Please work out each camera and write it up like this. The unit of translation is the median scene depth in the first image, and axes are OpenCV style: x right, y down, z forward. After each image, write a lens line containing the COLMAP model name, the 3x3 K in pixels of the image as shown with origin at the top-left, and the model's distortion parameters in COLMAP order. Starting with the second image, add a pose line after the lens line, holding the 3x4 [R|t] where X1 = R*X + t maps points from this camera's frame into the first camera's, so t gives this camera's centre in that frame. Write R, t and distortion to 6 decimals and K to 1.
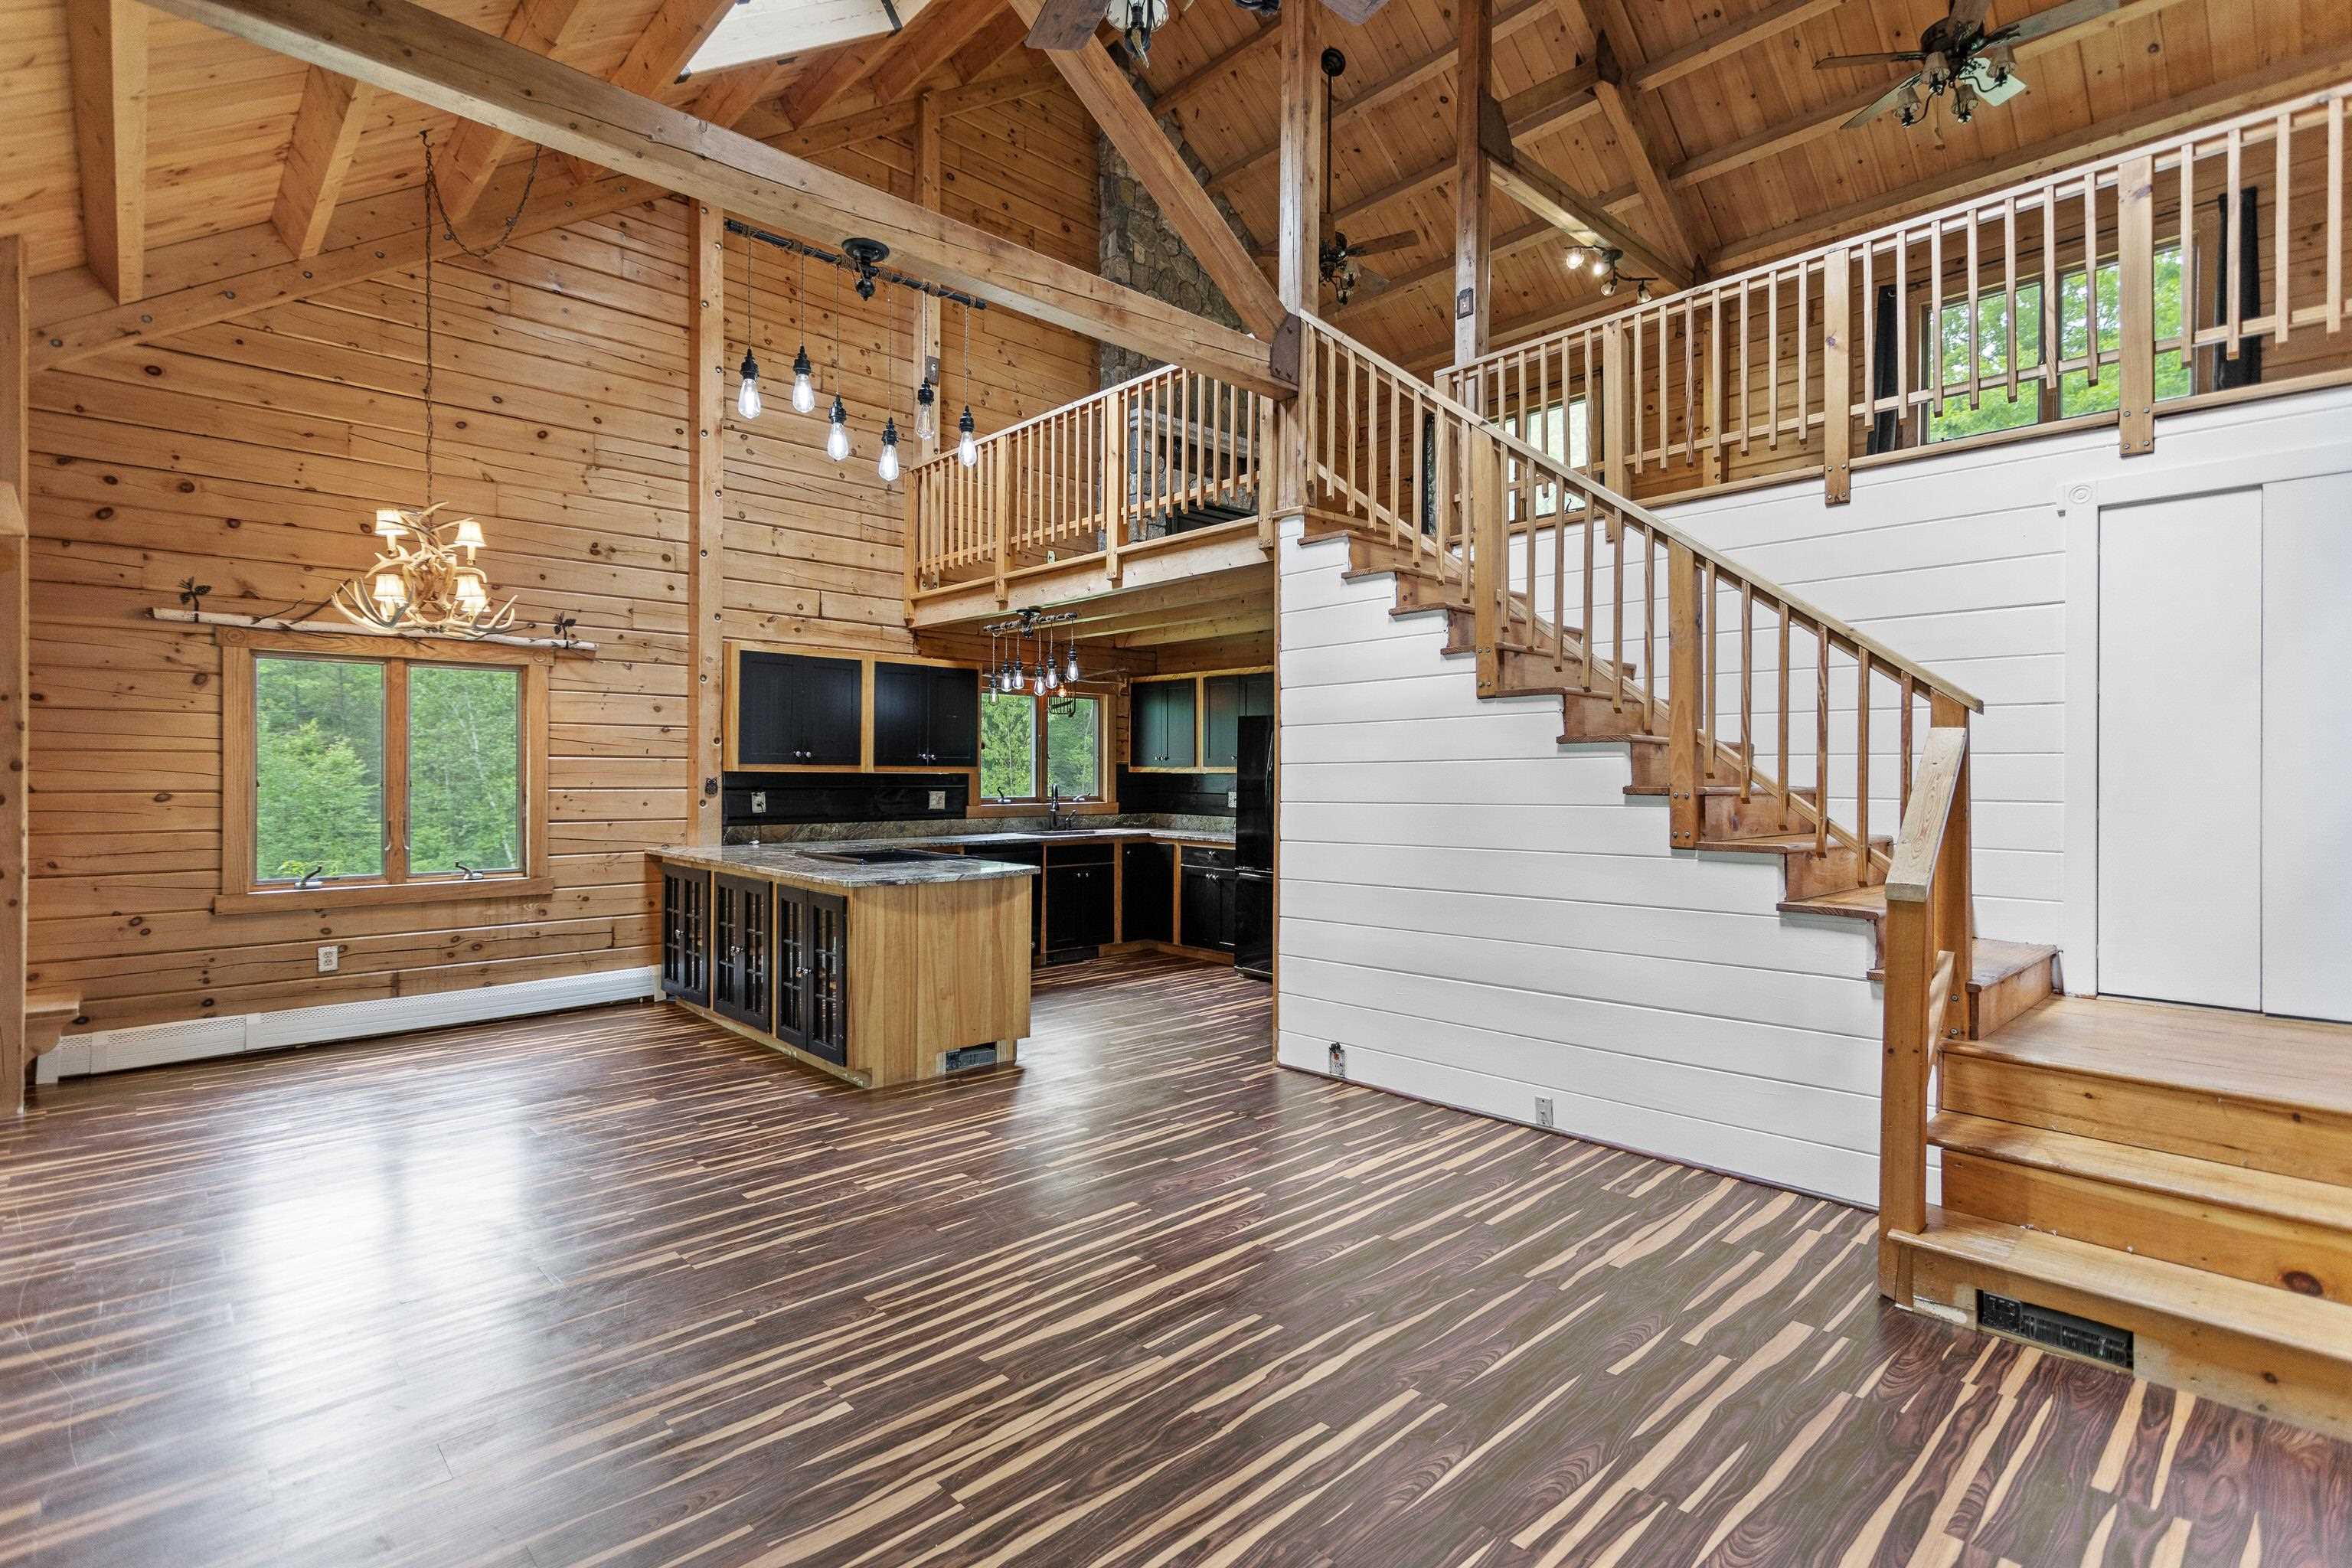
lens RADIAL K [[1113.1, 0, 1183.7], [0, 1113.1, 776.1], [0, 0, 1]] dist [0.001027, 0.000738]
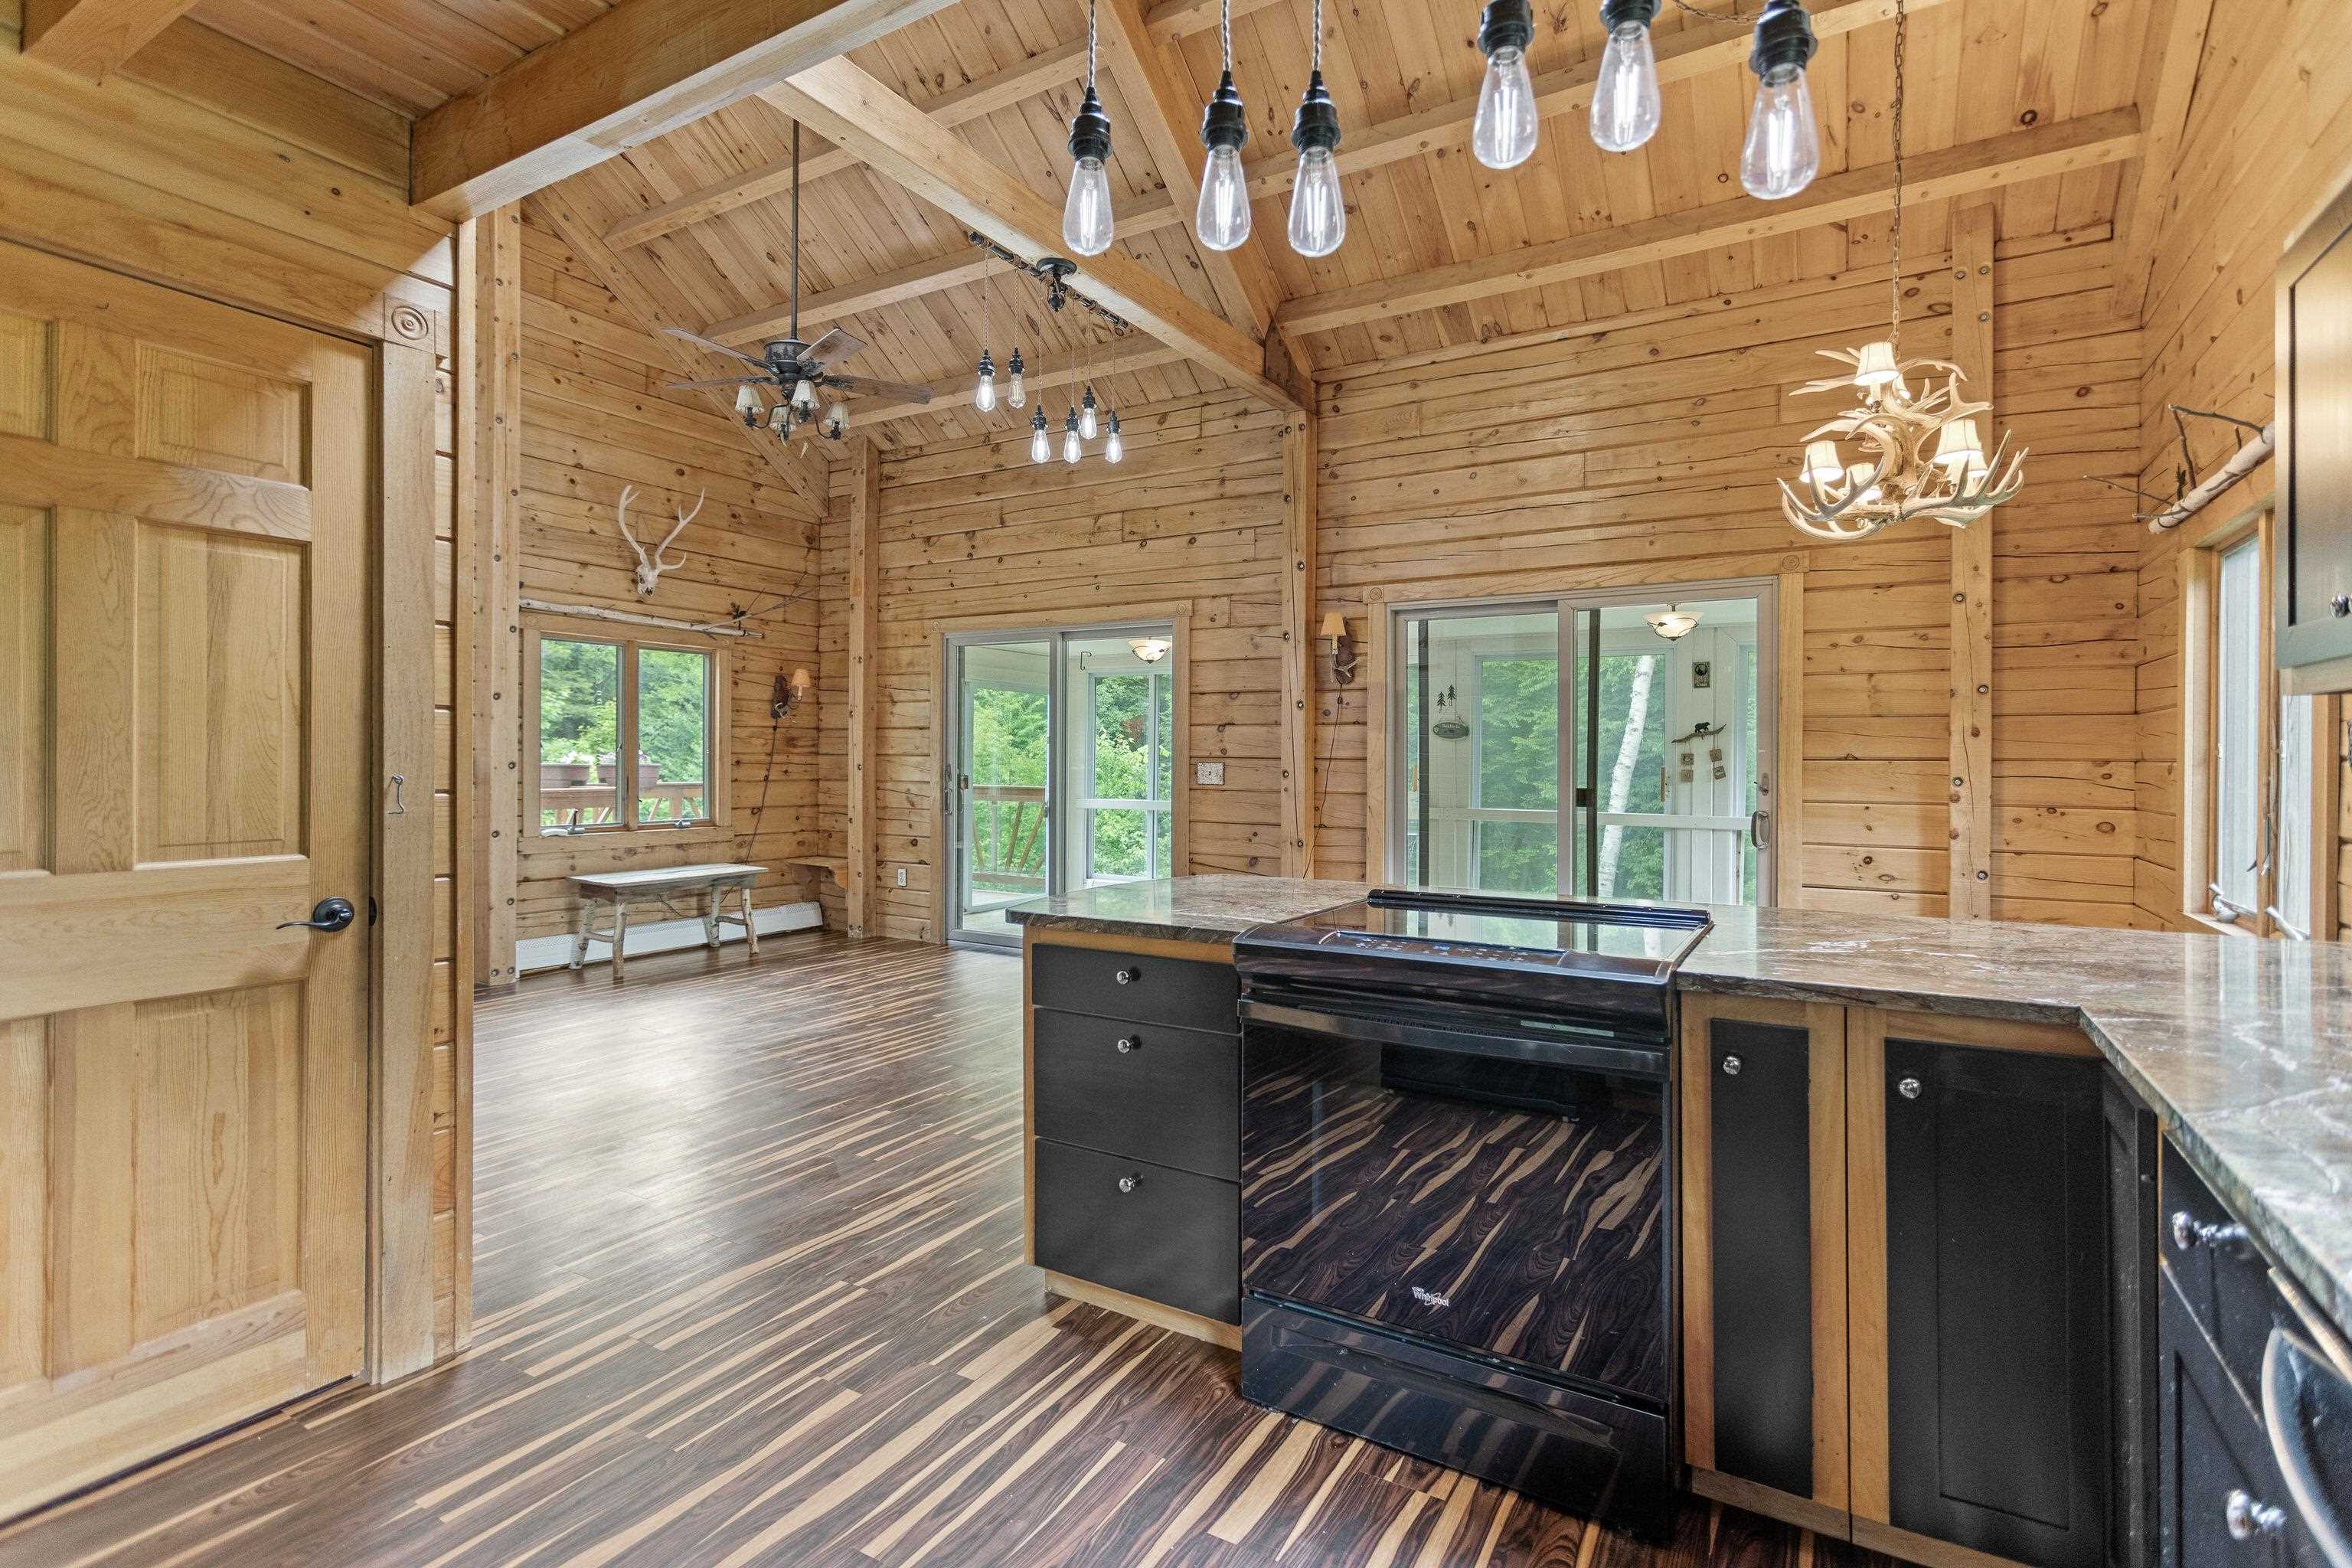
lens RADIAL K [[1113.1, 0, 1179.4], [0, 1113.1, 763.1], [0, 0, 1]] dist [0.001027, 0.000738]
pose [[-0.962120, -0.006681, -0.272545, -0.072025], [-0.008135, 0.999958, 0.004206, 0.017426], [0.272506, 0.006264, -0.962134, 1.500732]]
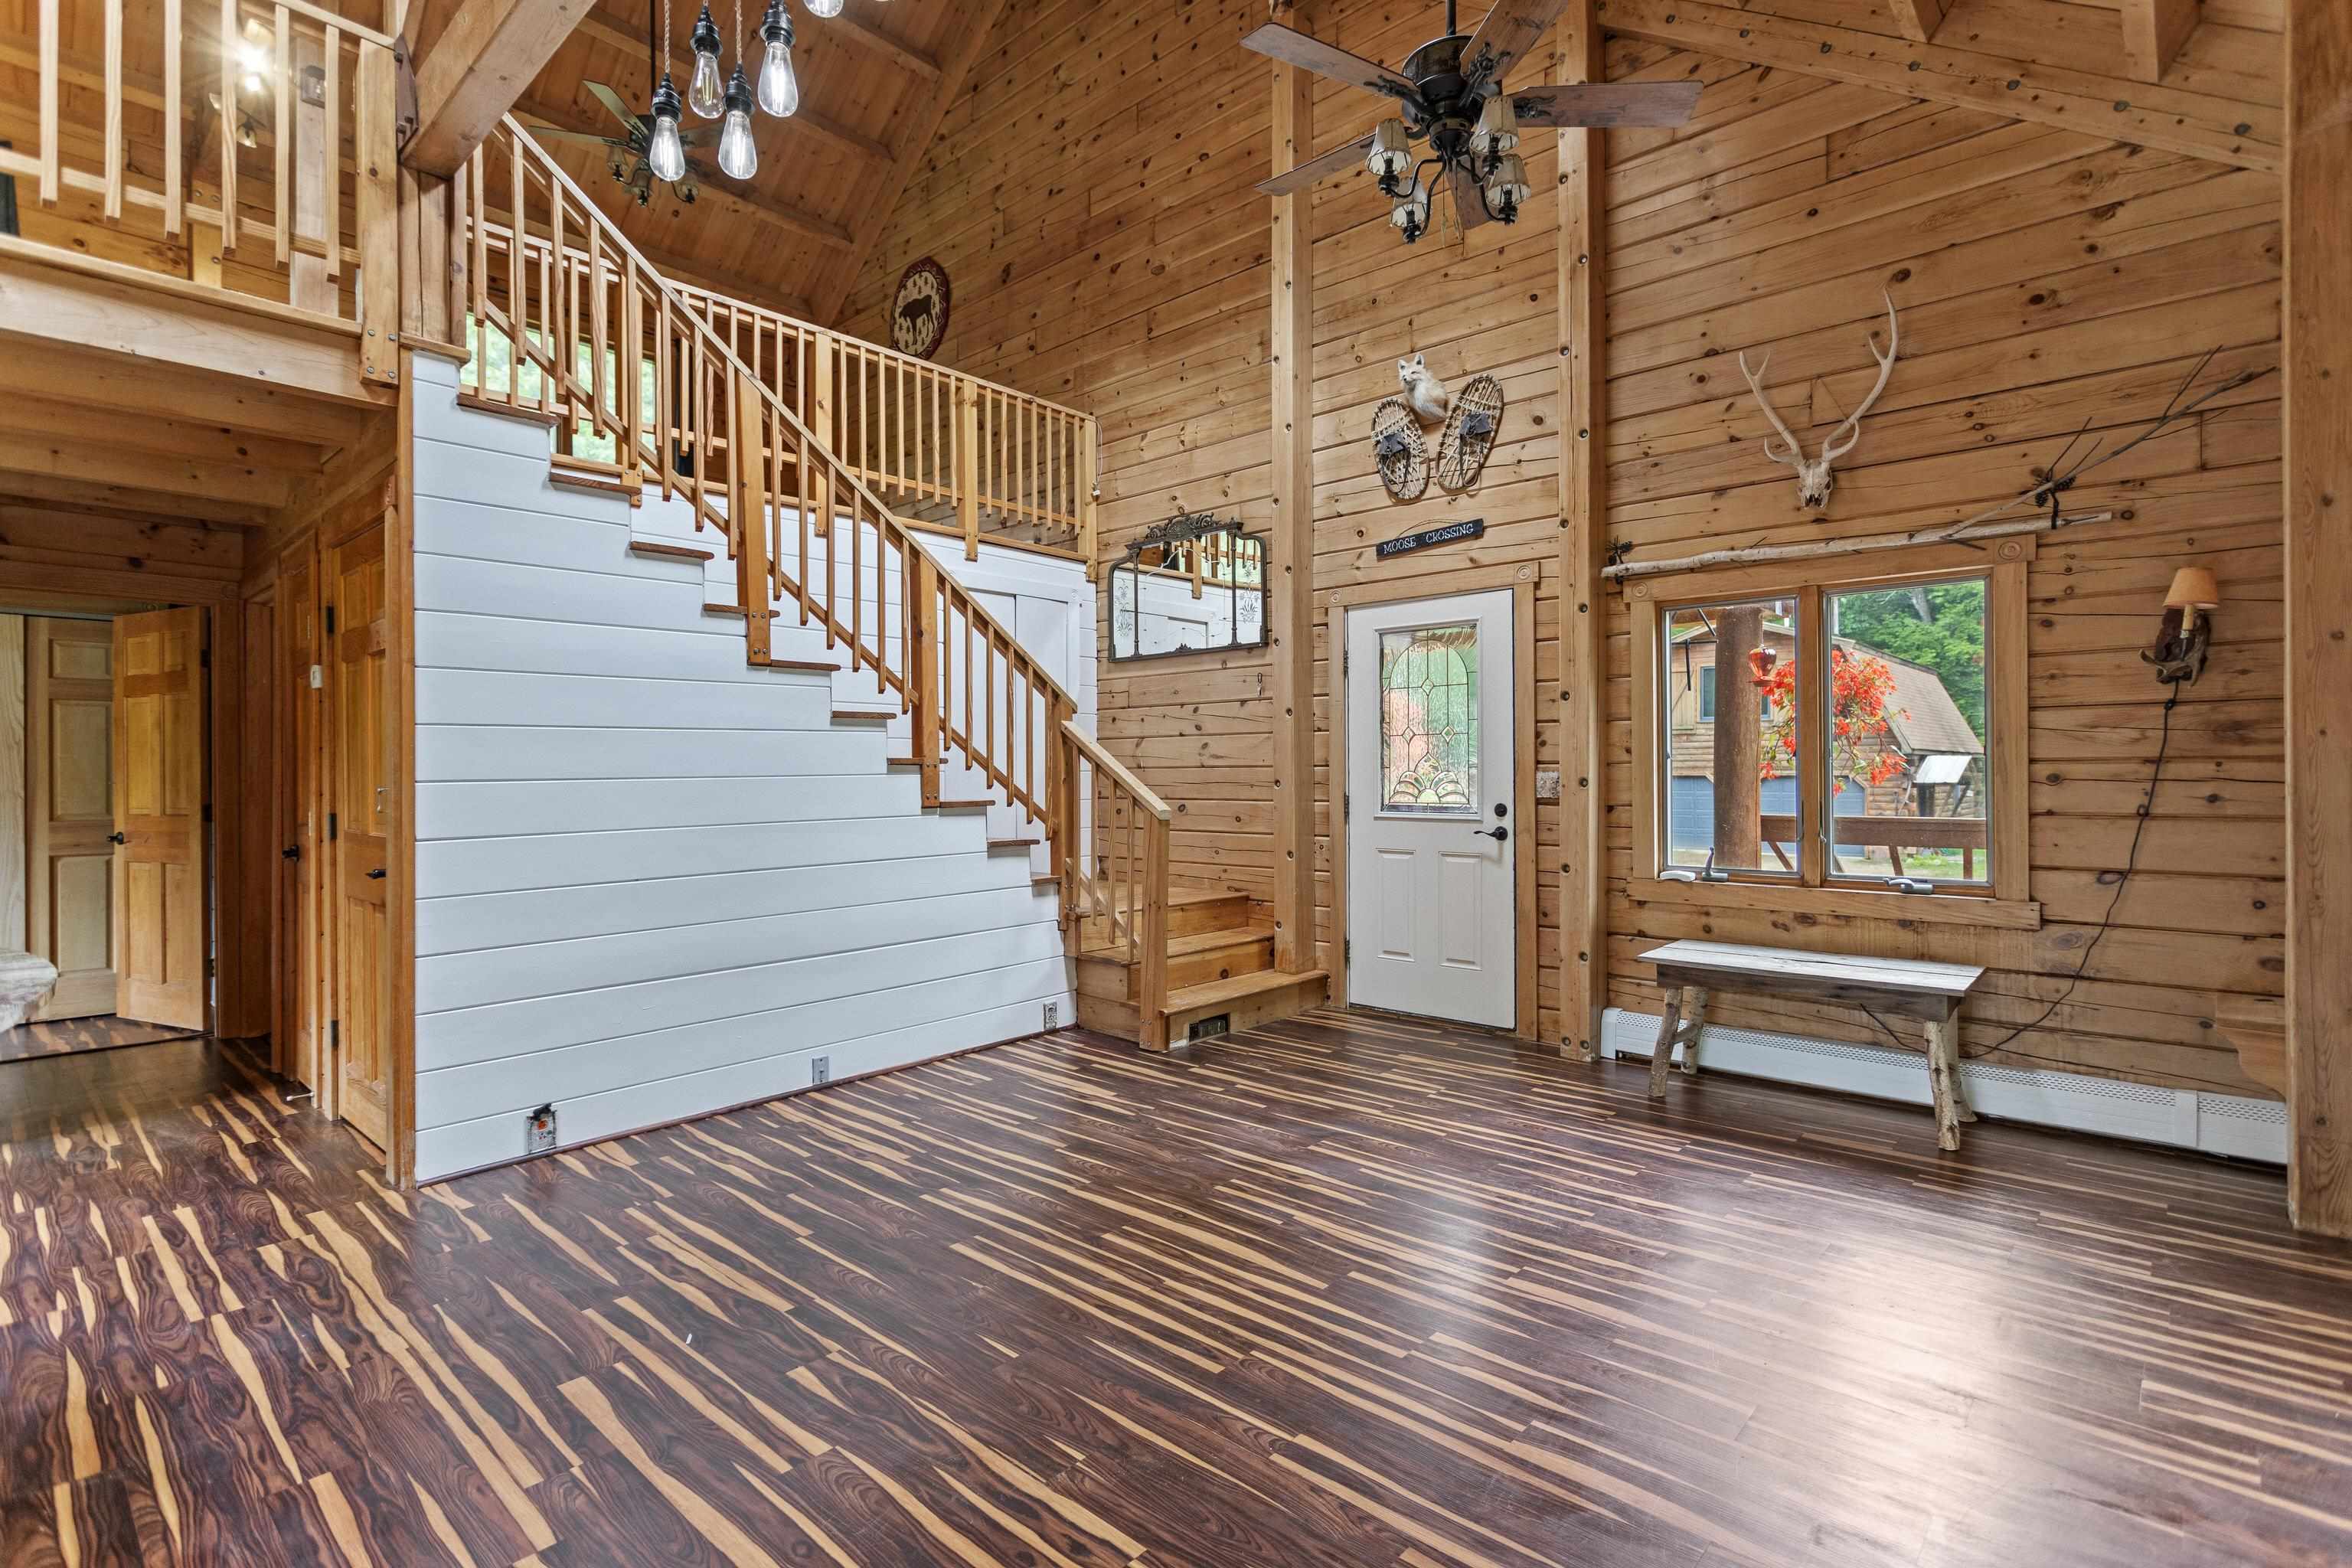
lens RADIAL K [[1113.1, 0, 1190.6], [0, 1113.1, 771.8], [0, 0, 1]] dist [0.001027, 0.000738]
pose [[-0.082174, 0.000032, 0.996618, -0.593786], [0.006022, 0.999982, 0.000465, 0.019243], [-0.996600, 0.006040, -0.082173, 0.592482]]
